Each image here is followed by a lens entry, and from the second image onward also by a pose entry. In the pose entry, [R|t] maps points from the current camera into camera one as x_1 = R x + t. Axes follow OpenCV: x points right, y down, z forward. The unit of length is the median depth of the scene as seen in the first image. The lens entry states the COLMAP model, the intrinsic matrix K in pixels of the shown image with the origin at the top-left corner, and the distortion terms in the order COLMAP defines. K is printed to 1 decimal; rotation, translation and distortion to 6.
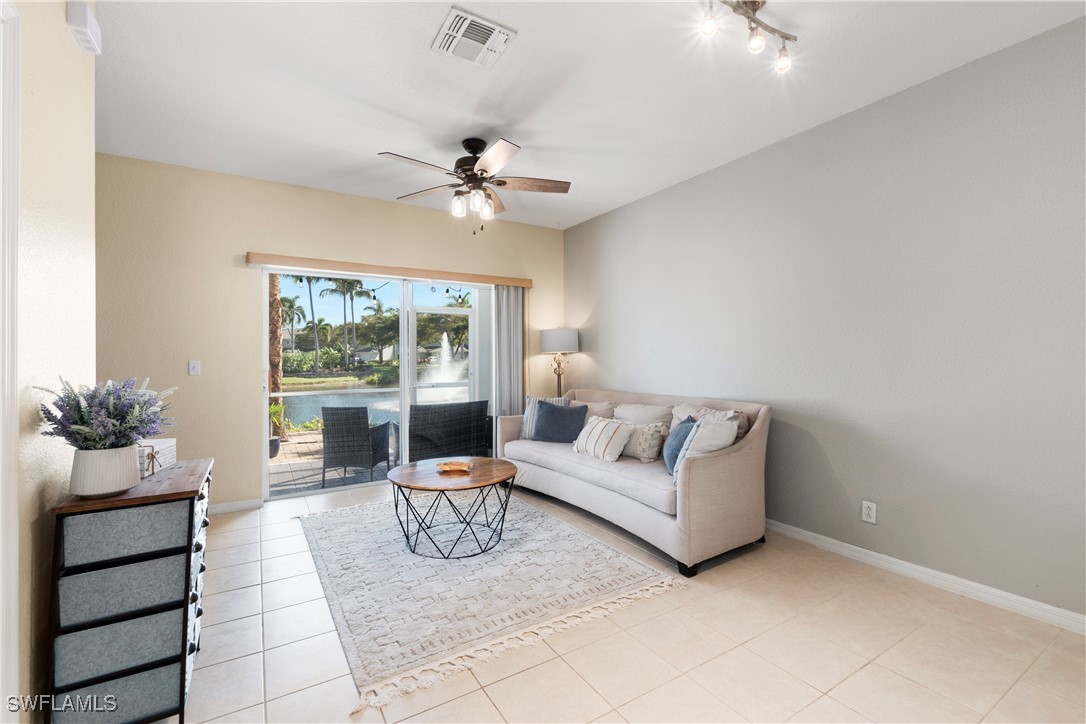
lens RADIAL K [[474.6, 0, 538.5], [0, 474.6, 358.2], [0, 0, 1]] dist [-0.000776, -0.001962]
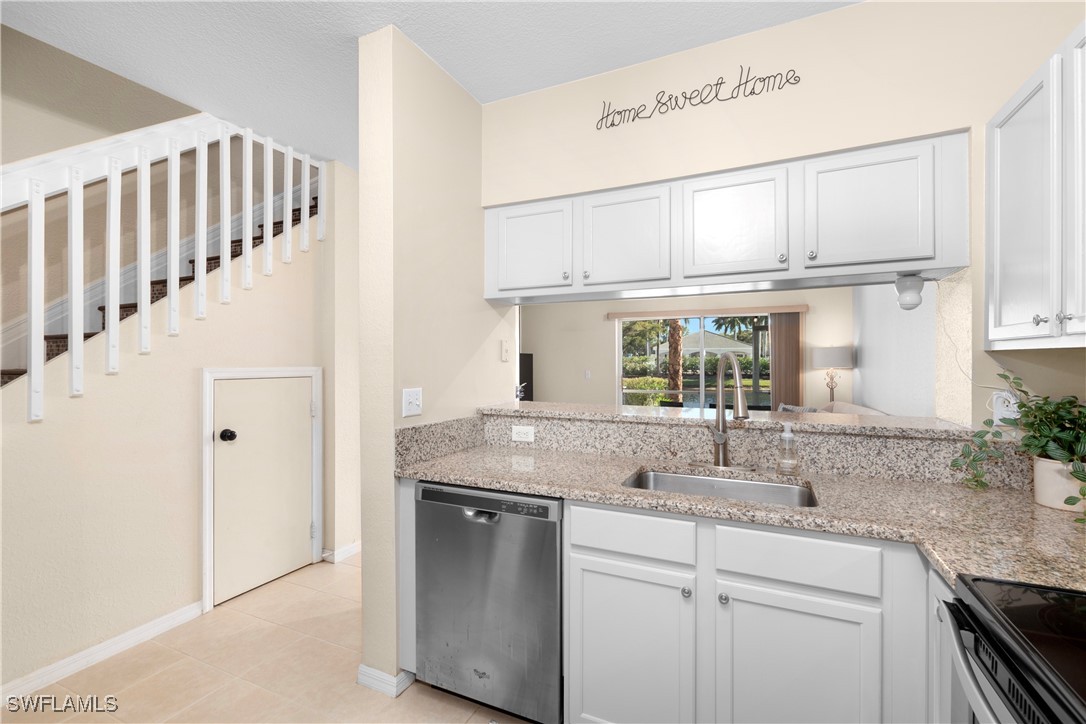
lens RADIAL K [[474.6, 0, 532.6], [0, 474.6, 360.8], [0, 0, 1]] dist [-0.000776, -0.001962]
pose [[0.542870, 0.005955, -0.839795, 0.592106], [-0.005822, 0.999978, 0.003327, -0.028203], [0.839796, 0.003083, 0.542893, -0.184321]]
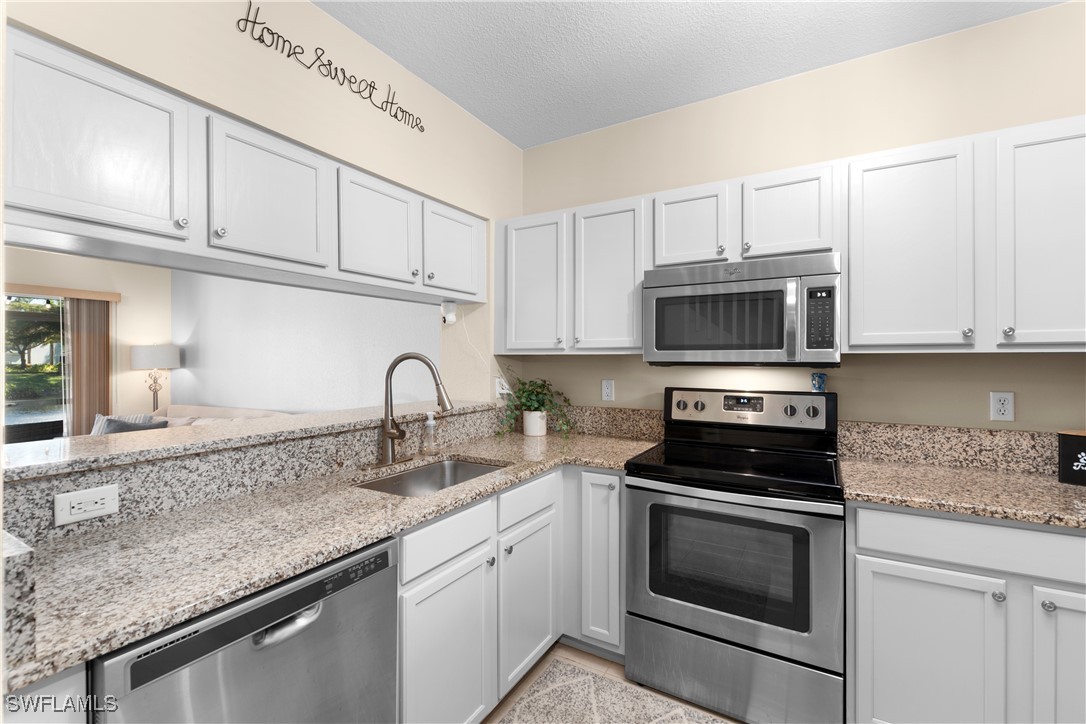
lens RADIAL K [[474.6, 0, 545.1], [0, 474.6, 359.2], [0, 0, 1]] dist [-0.000776, -0.001962]
pose [[0.877342, 0.007654, 0.479804, 0.281948], [-0.004288, 0.999958, -0.008112, -0.026743], [-0.479846, 0.005060, 0.877338, -0.258037]]
